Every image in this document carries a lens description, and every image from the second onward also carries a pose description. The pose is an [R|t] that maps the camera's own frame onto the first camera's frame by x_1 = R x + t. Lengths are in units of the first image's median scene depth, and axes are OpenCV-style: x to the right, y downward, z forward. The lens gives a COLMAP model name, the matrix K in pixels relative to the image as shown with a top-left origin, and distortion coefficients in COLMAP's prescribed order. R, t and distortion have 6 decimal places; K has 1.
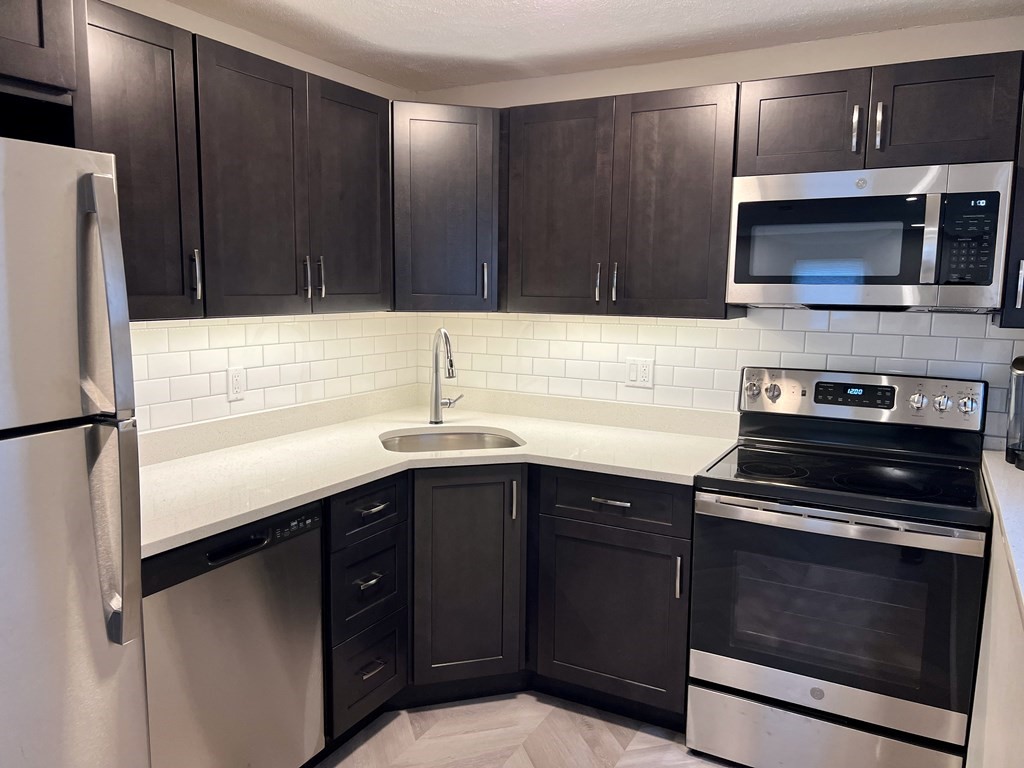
lens RADIAL K [[782.5, 0, 507.8], [0, 782.5, 380.7], [0, 0, 1]] dist [0.072112, -0.100466]
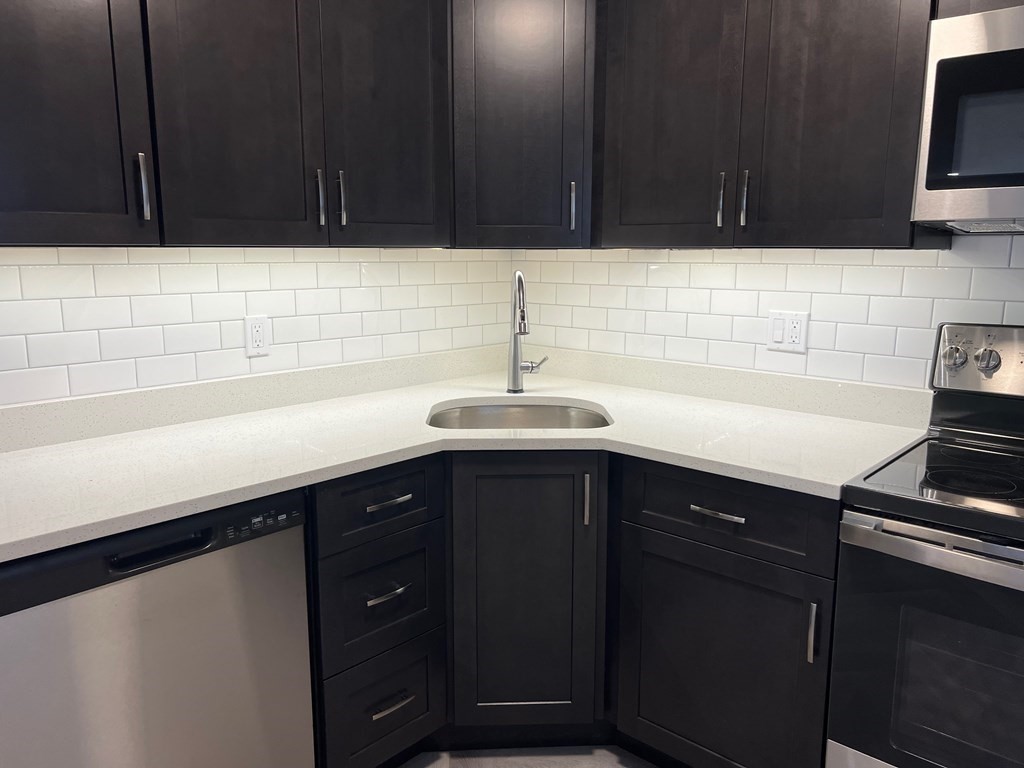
lens RADIAL K [[779.5, 0, 512.0], [0, 779.5, 384.0], [0, 0, 1]] dist [0.051875, -0.073093]
pose [[0.970650, 0.030017, -0.238614, 0.110900], [-0.019023, 0.998654, 0.048247, 0.009477], [0.239741, -0.042292, 0.969915, 0.273141]]
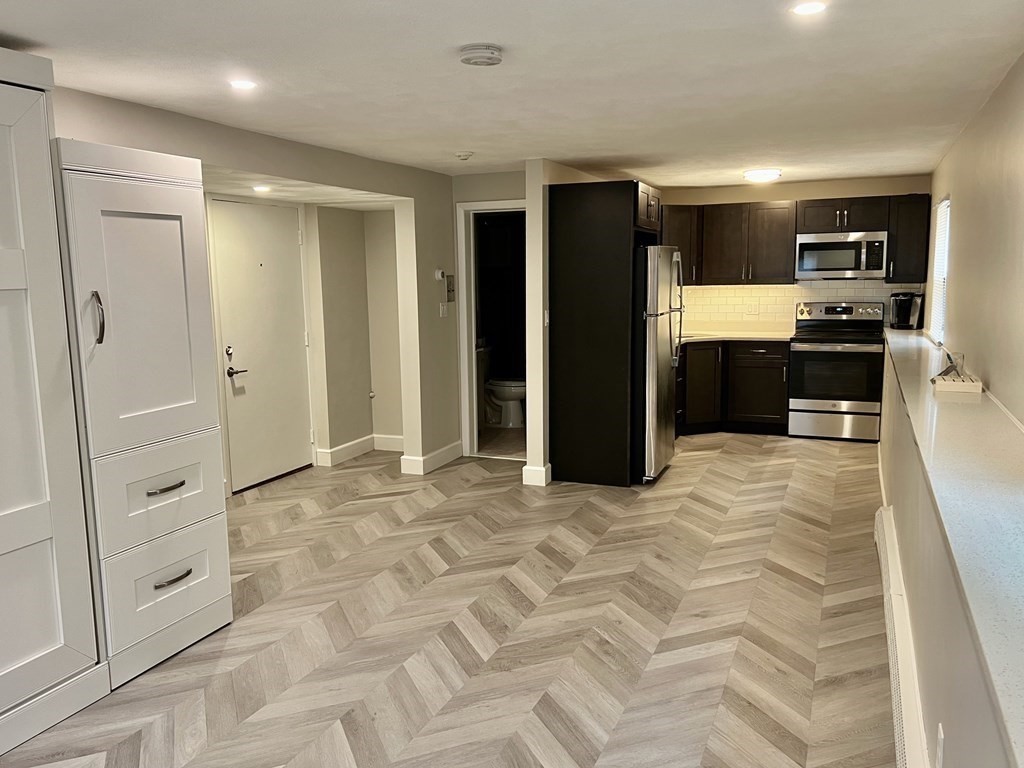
lens RADIAL K [[816.2, 0, 522.3], [0, 816.2, 381.4], [0, 0, 1]] dist [0.086161, -0.122446]
pose [[0.993587, -0.045075, 0.103699, -0.968118], [0.043771, 0.998932, 0.014818, 0.173798], [-0.104256, -0.010184, 0.994498, -1.747942]]
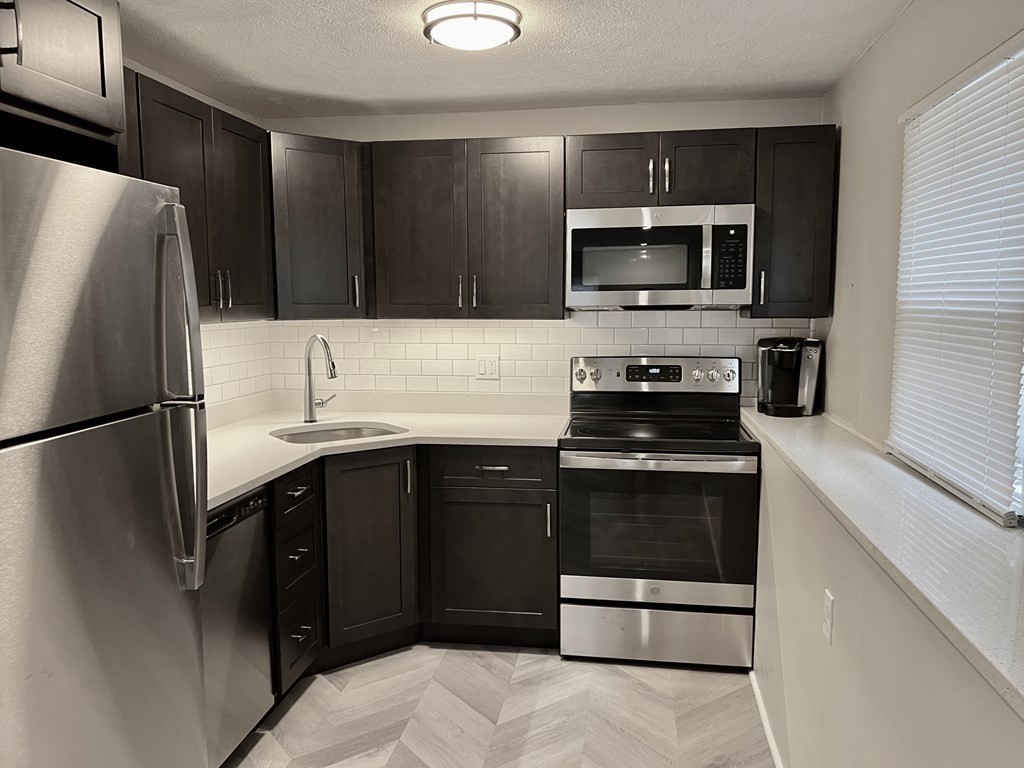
lens RADIAL K [[816.2, 0, 522.3], [0, 816.2, 381.4], [0, 0, 1]] dist [0.086161, -0.122446]
pose [[0.935020, -0.052087, 0.350750, -0.252458], [0.060500, 0.998083, -0.013063, 0.035767], [-0.349397, 0.033435, 0.936378, -0.212930]]
